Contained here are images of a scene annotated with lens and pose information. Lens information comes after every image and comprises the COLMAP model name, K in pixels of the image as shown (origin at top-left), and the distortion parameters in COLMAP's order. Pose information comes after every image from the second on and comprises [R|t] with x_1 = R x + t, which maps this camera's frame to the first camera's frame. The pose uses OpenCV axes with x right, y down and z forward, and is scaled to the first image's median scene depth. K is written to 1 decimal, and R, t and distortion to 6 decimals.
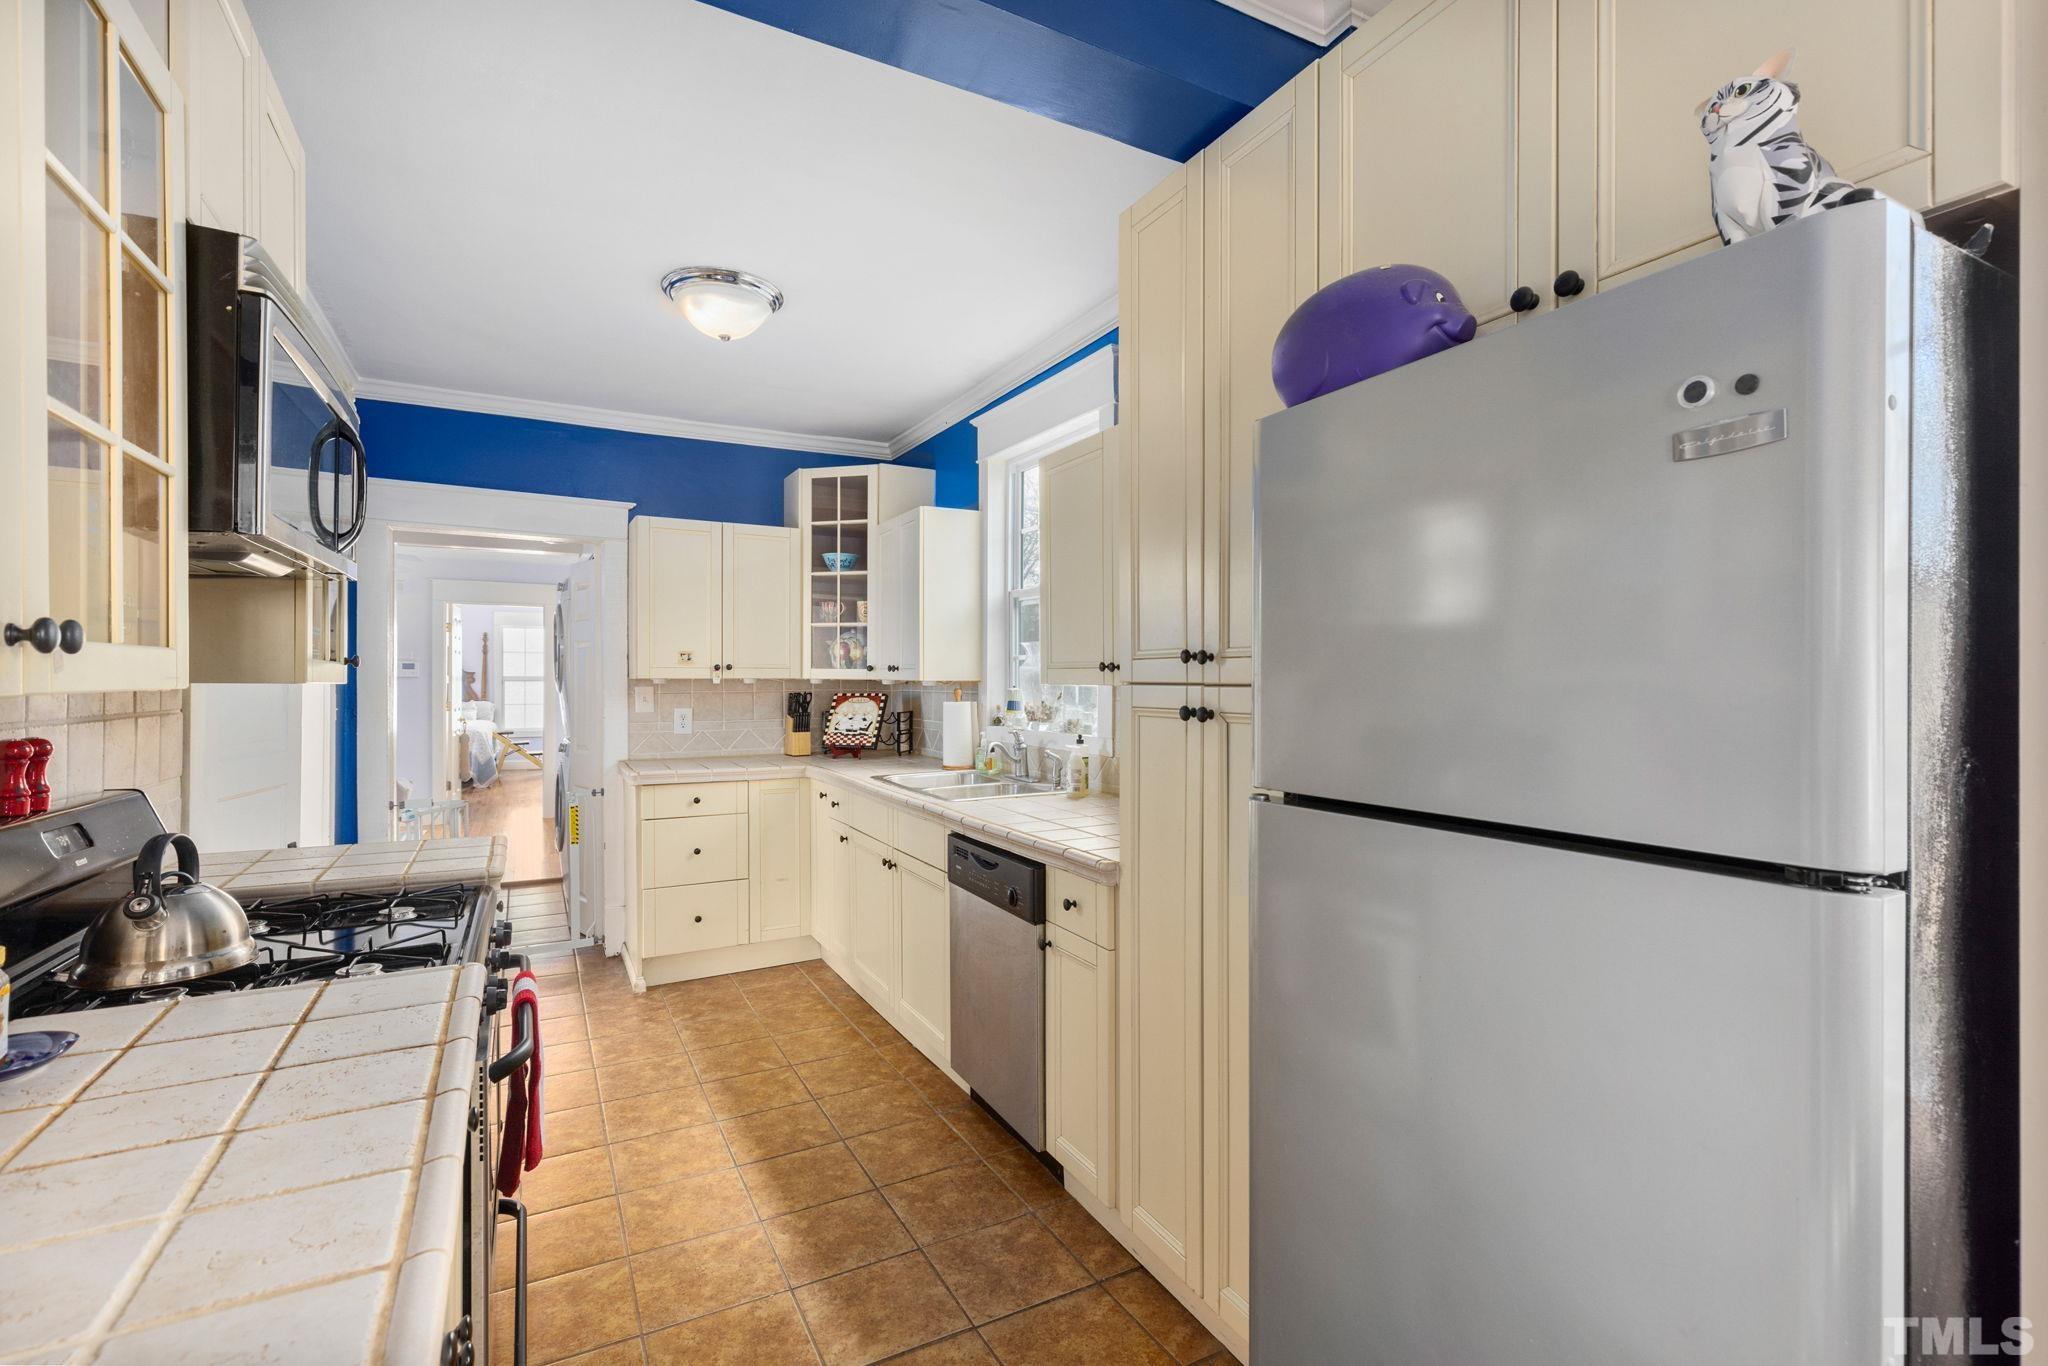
lens RADIAL K [[926.4, 0, 1024.0], [0, 926.4, 683.0], [0, 0, 1]] dist [-0.000496, -0.000019]
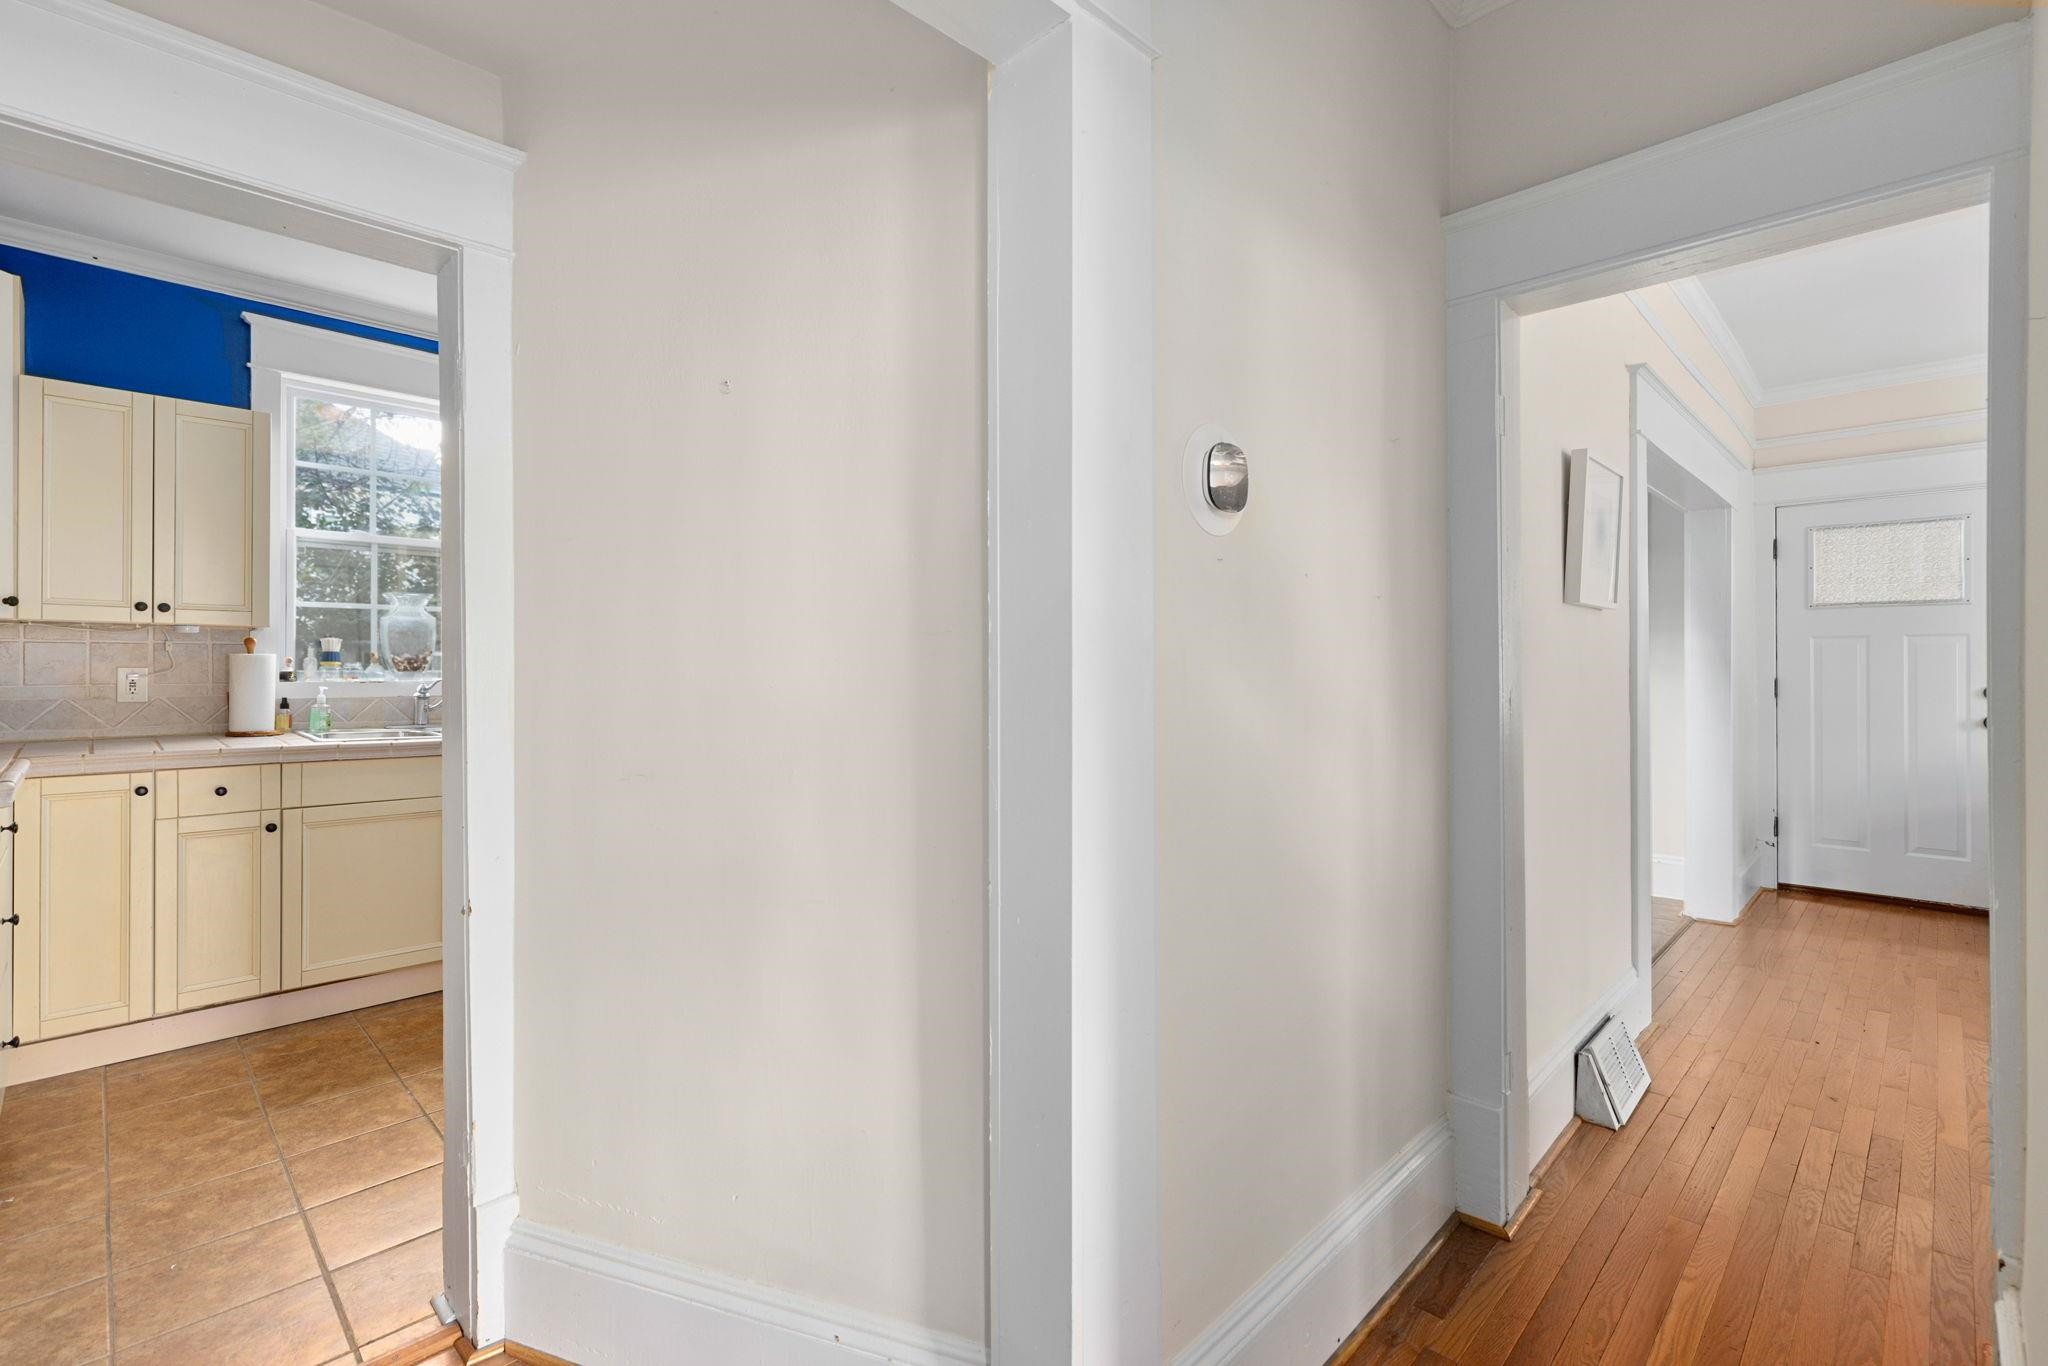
lens RADIAL K [[926.4, 0, 1024.0], [0, 926.4, 683.0], [0, 0, 1]] dist [-0.000496, -0.000019]
pose [[-0.294637, -0.018695, 0.955426, -1.129251], [-0.000546, 0.999812, 0.019395, 0.023702], [-0.955609, 0.005193, -0.294592, 0.609662]]
